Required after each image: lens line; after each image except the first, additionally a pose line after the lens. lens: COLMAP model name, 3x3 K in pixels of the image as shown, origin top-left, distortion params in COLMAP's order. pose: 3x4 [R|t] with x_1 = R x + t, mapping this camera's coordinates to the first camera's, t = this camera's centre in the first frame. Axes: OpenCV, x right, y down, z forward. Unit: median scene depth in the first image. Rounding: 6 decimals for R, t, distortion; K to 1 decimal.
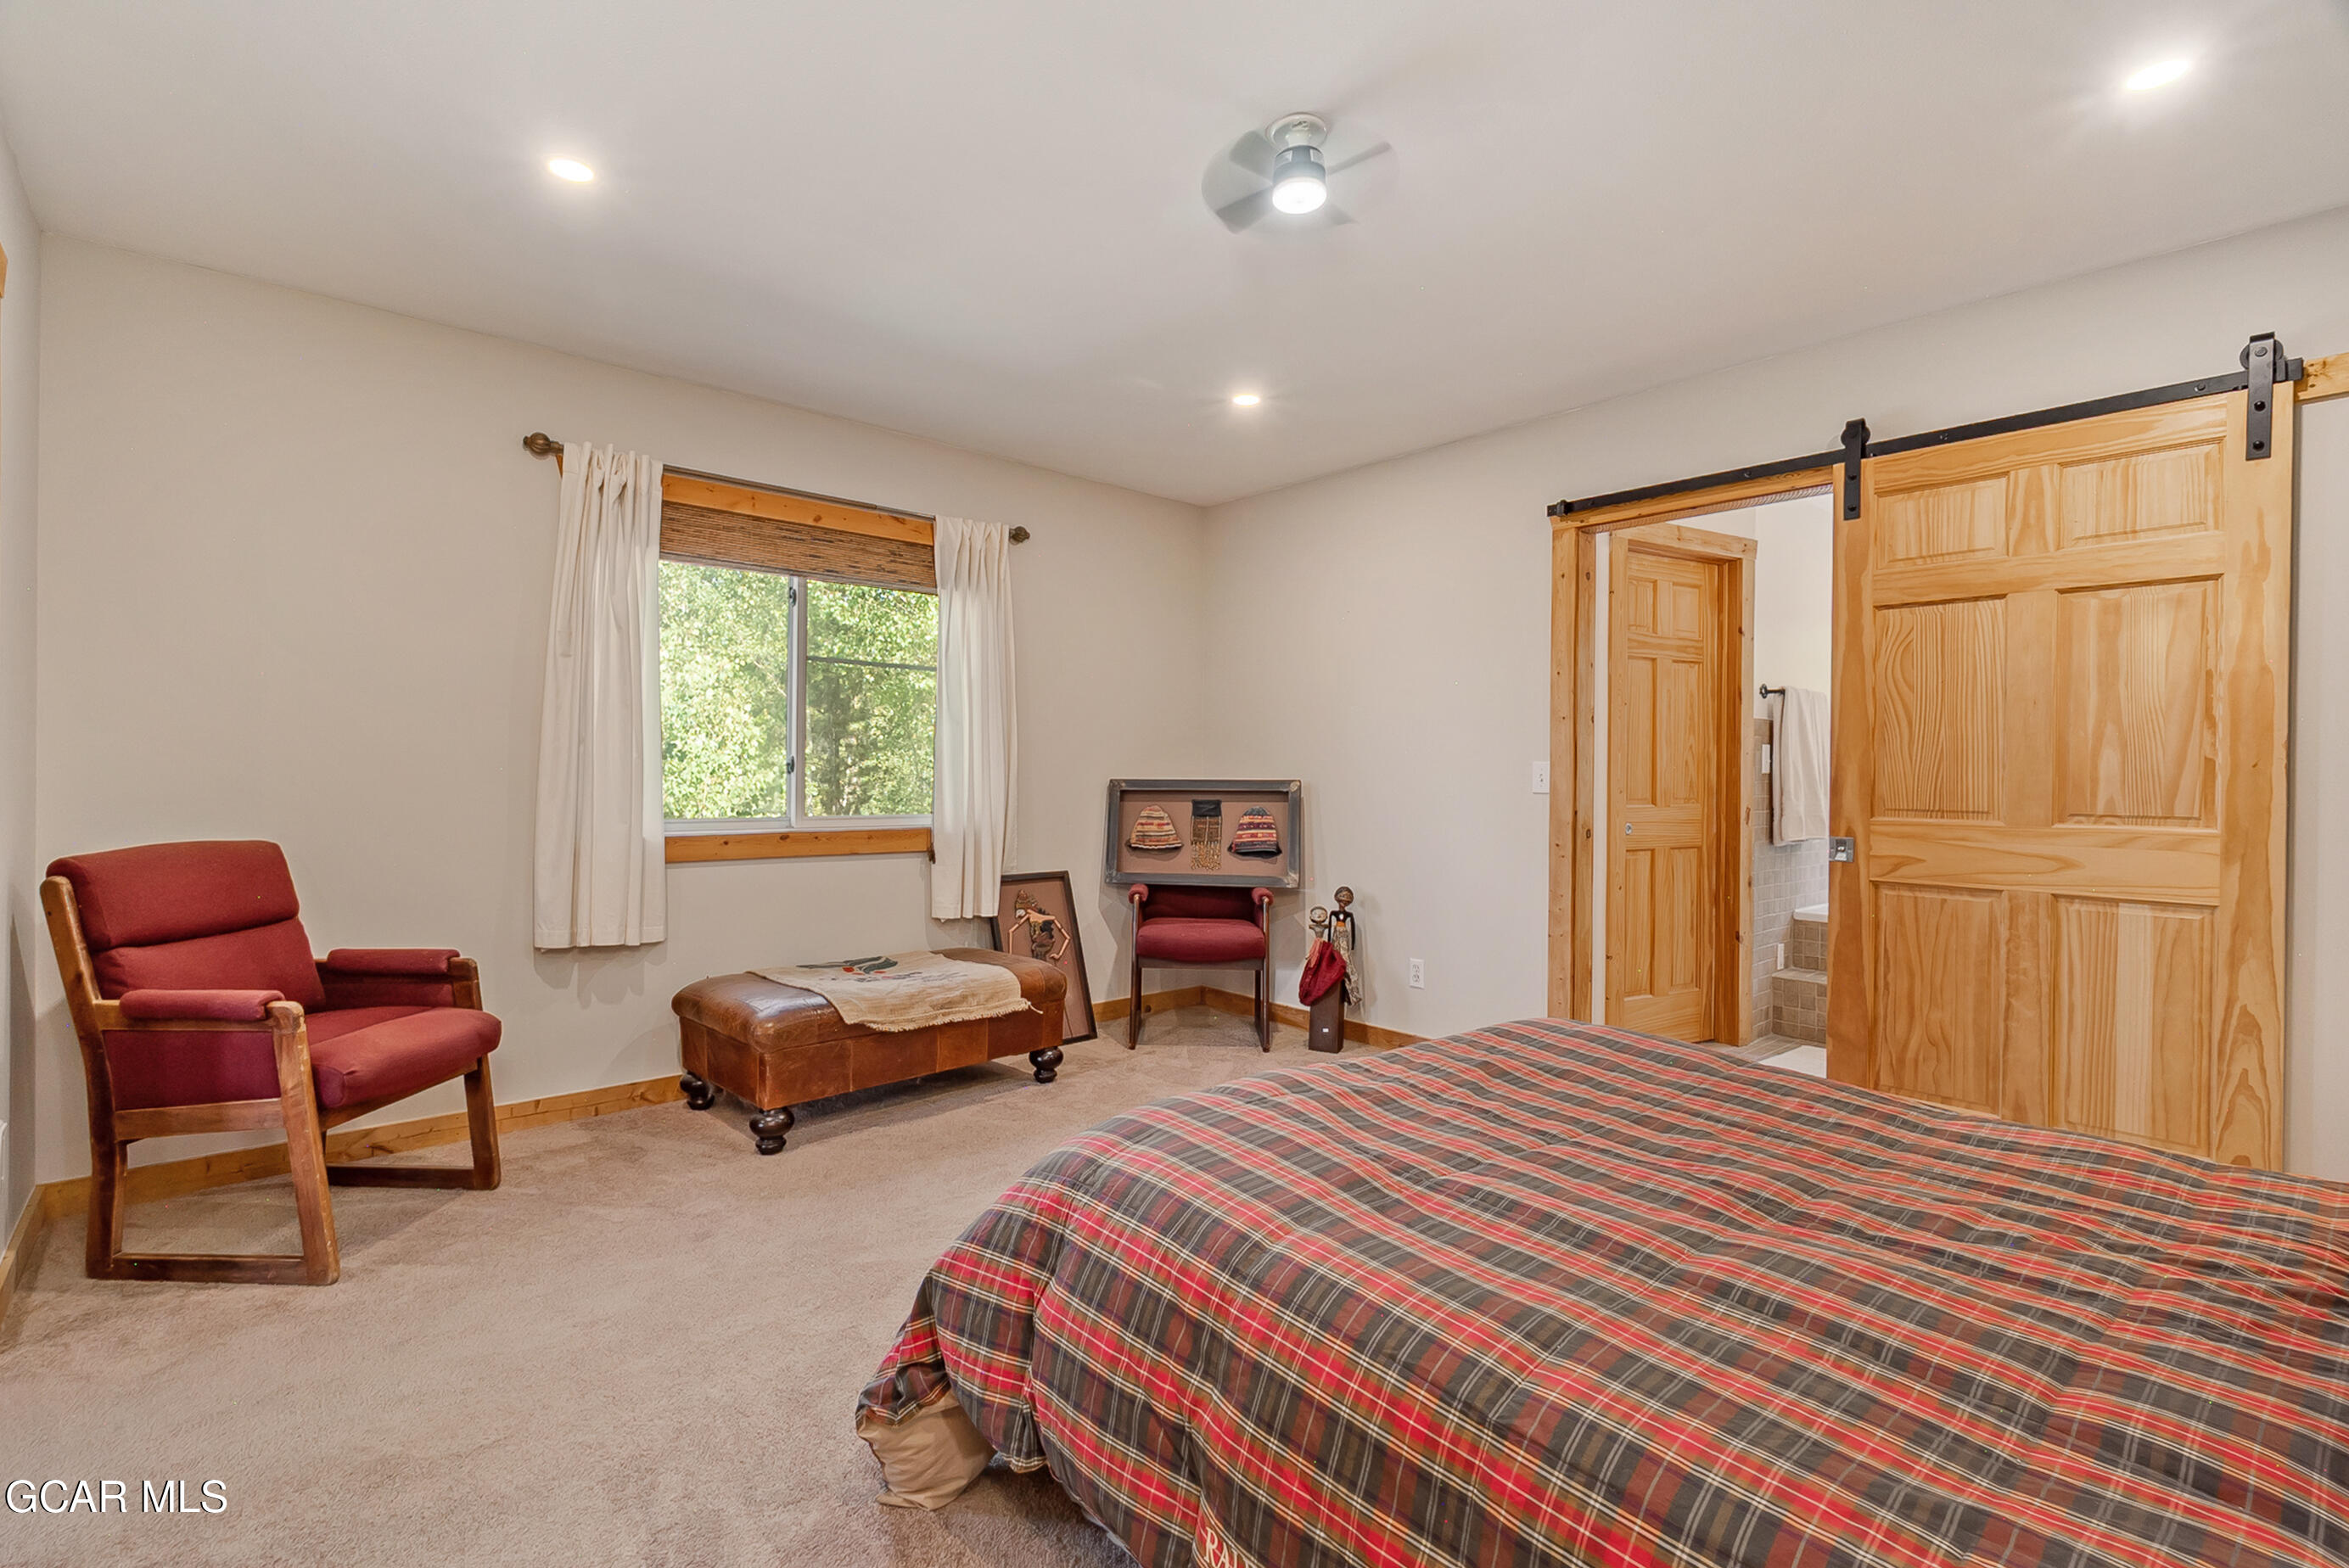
lens RADIAL K [[1083.0, 0, 1180.3], [0, 1083.0, 776.1], [0, 0, 1]] dist [0.016534, -0.005390]
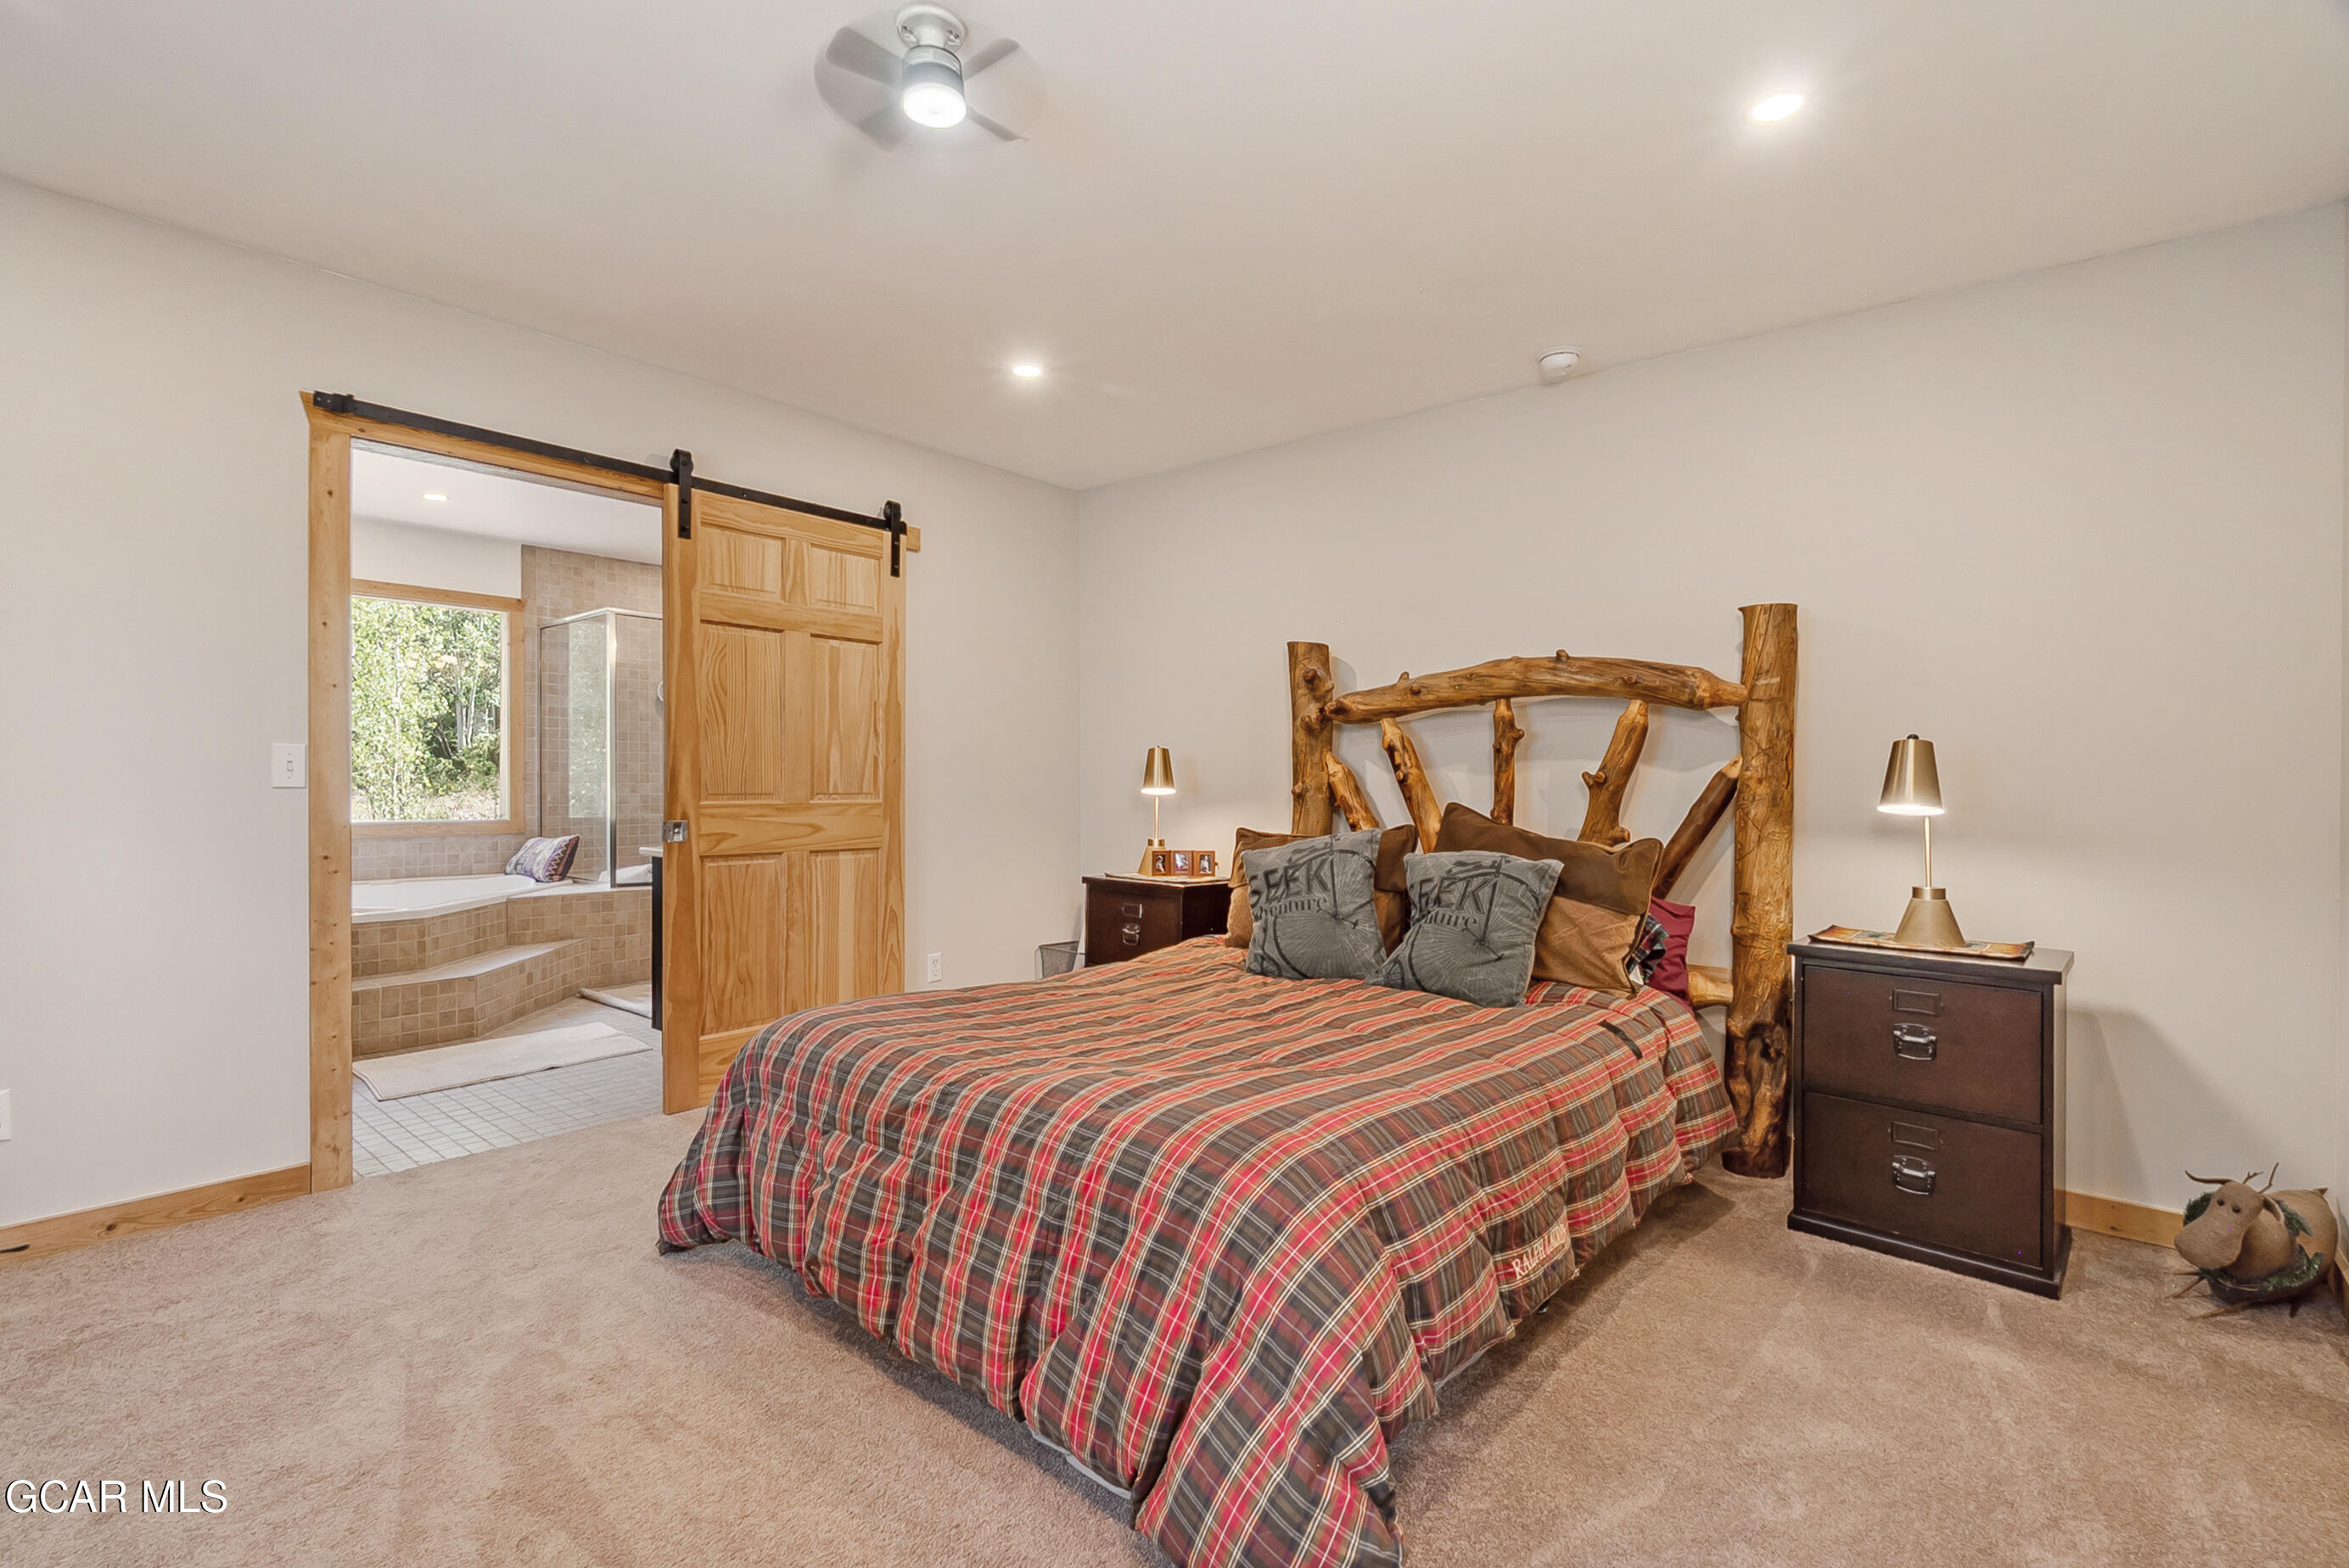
lens RADIAL K [[1083.0, 0, 1143.9], [0, 1083.0, 771.3], [0, 0, 1]] dist [0.016534, -0.005390]
pose [[-0.126484, -0.009521, 0.991923, -0.595391], [-0.012004, 0.999895, 0.008066, -0.009591], [-0.991896, -0.010886, -0.126585, 0.705154]]
